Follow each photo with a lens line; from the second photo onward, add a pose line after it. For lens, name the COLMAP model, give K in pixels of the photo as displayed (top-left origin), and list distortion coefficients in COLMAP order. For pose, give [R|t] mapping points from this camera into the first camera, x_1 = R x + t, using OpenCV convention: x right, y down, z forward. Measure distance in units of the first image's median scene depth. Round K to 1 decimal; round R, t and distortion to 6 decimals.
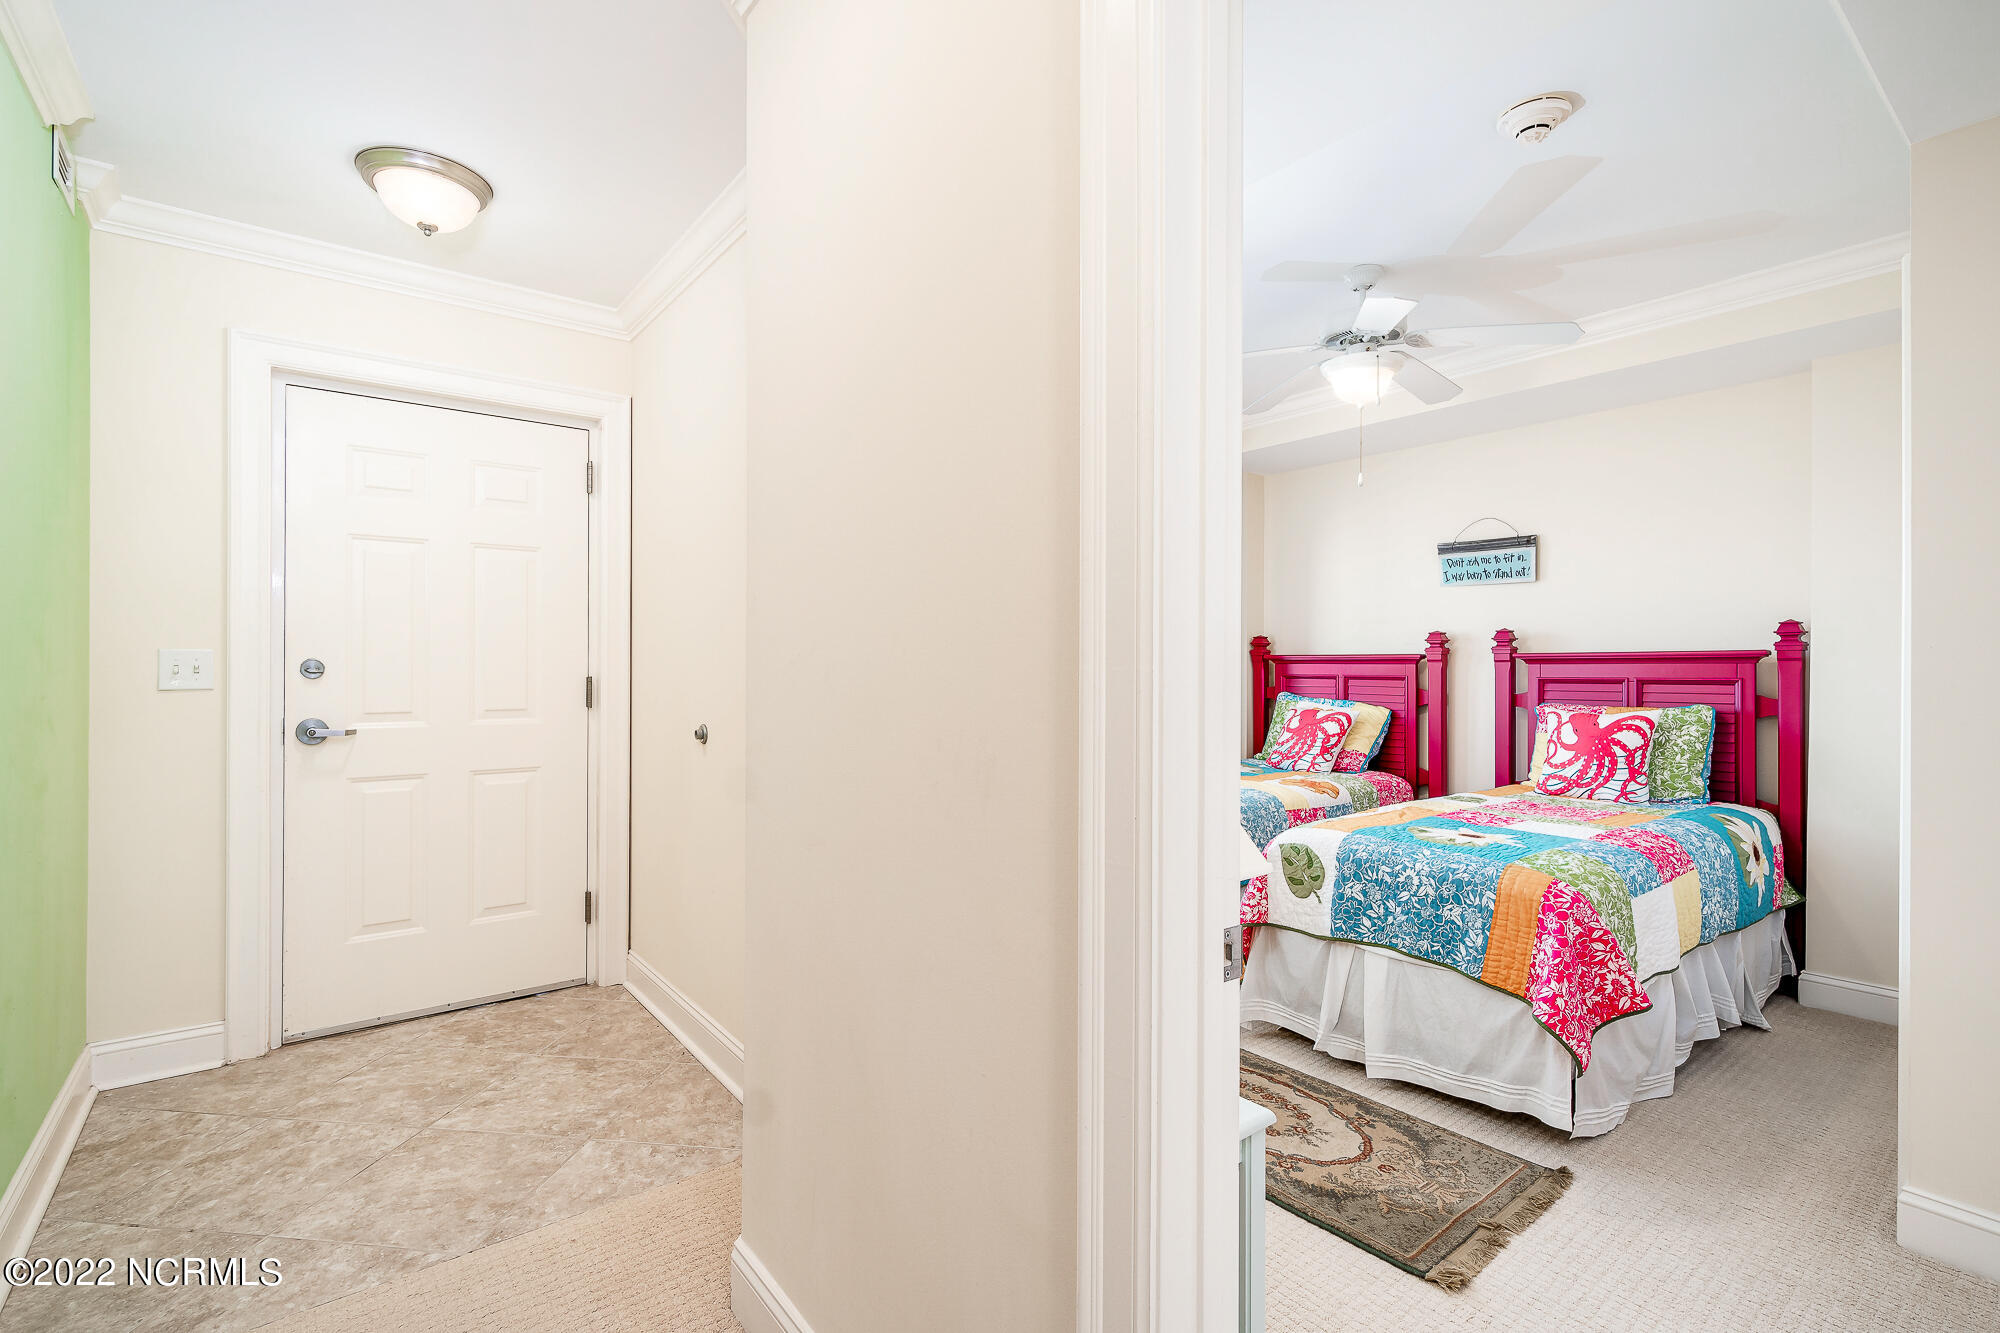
lens RADIAL K [[921.3, 0, 990.1], [0, 921.3, 665.2], [0, 0, 1]] dist [0.002714, 0.000318]
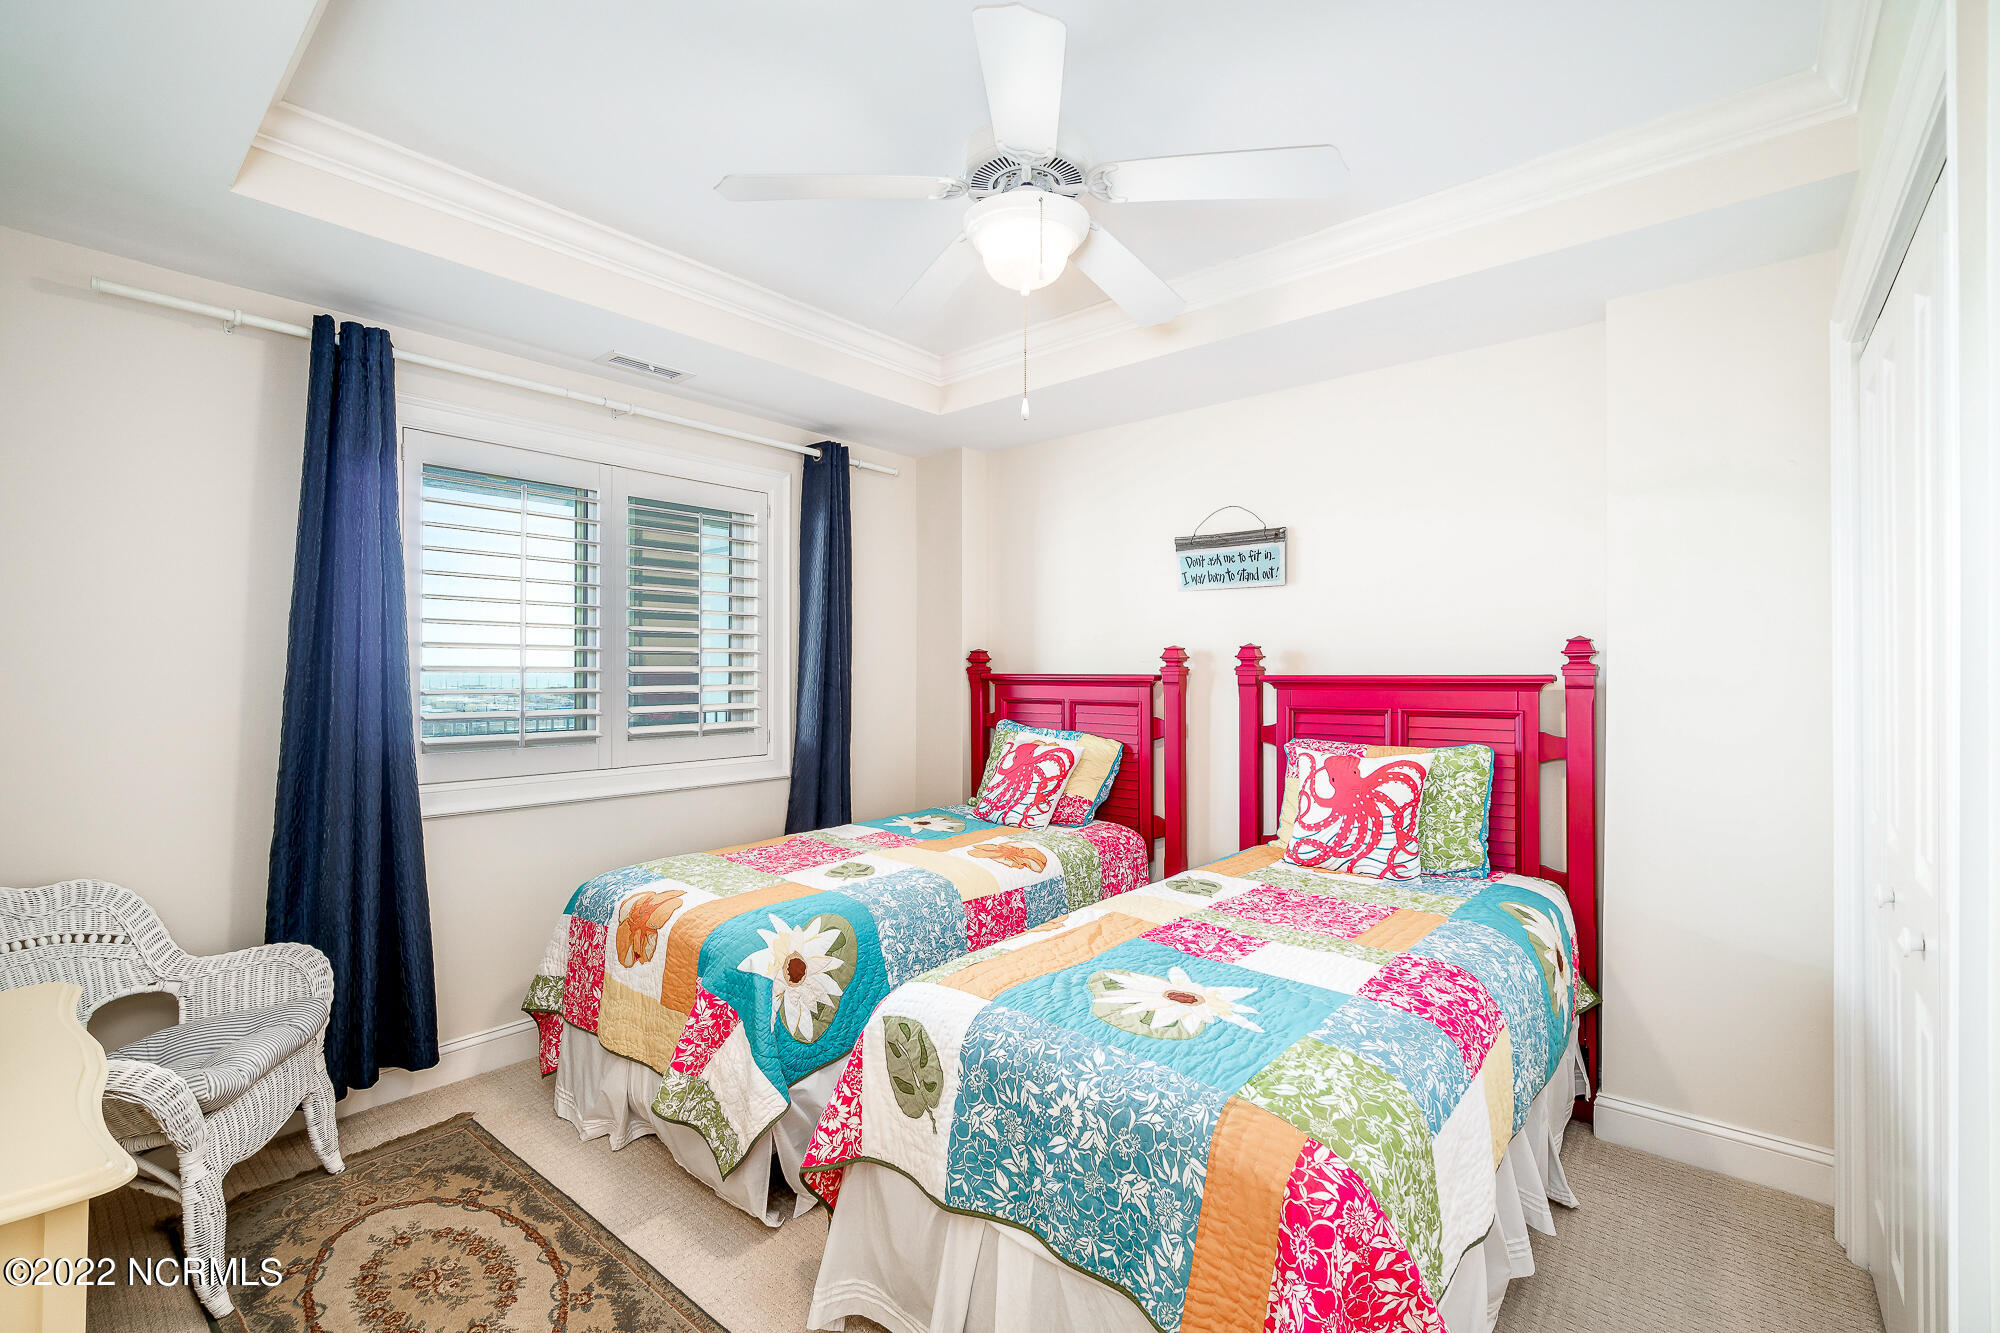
lens RADIAL K [[861.5, 0, 994.7], [0, 861.5, 667.9], [0, 0, 1]] dist [-0.003258, 0.000008]
pose [[0.979665, -0.002395, 0.200628, 0.227737], [0.002555, 0.999997, -0.000538, -0.022651], [-0.200626, 0.001040, 0.979667, 0.373099]]
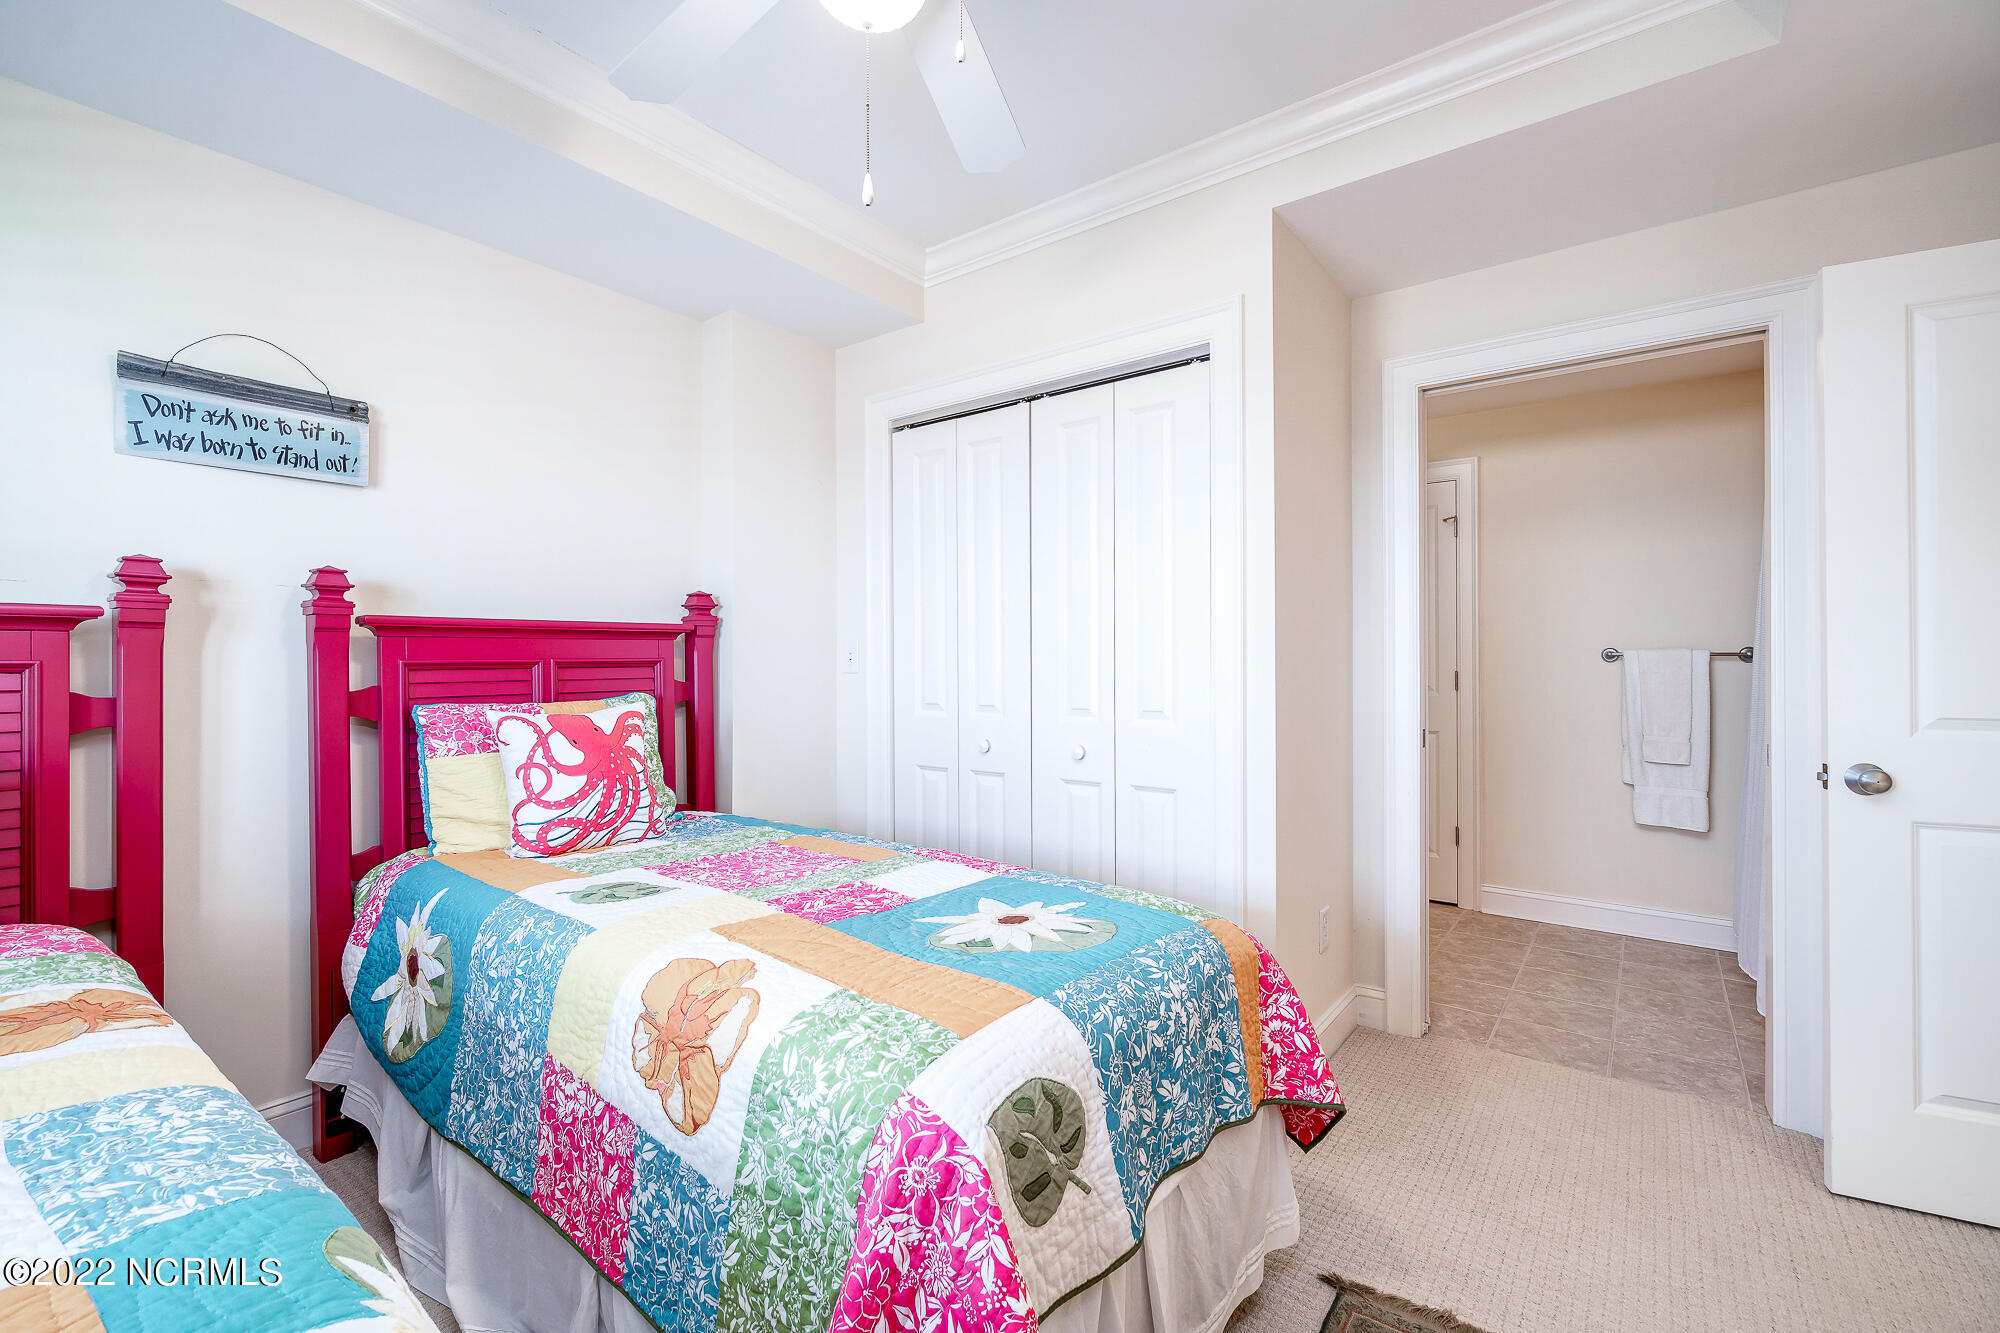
lens RADIAL K [[861.5, 0, 994.7], [0, 861.5, 667.9], [0, 0, 1]] dist [-0.003258, 0.000008]
pose [[-0.252009, -0.010733, 0.967665, -0.002271], [0.002592, 0.999927, 0.011766, 0.014372], [-0.967721, 0.005473, -0.251963, 0.898666]]
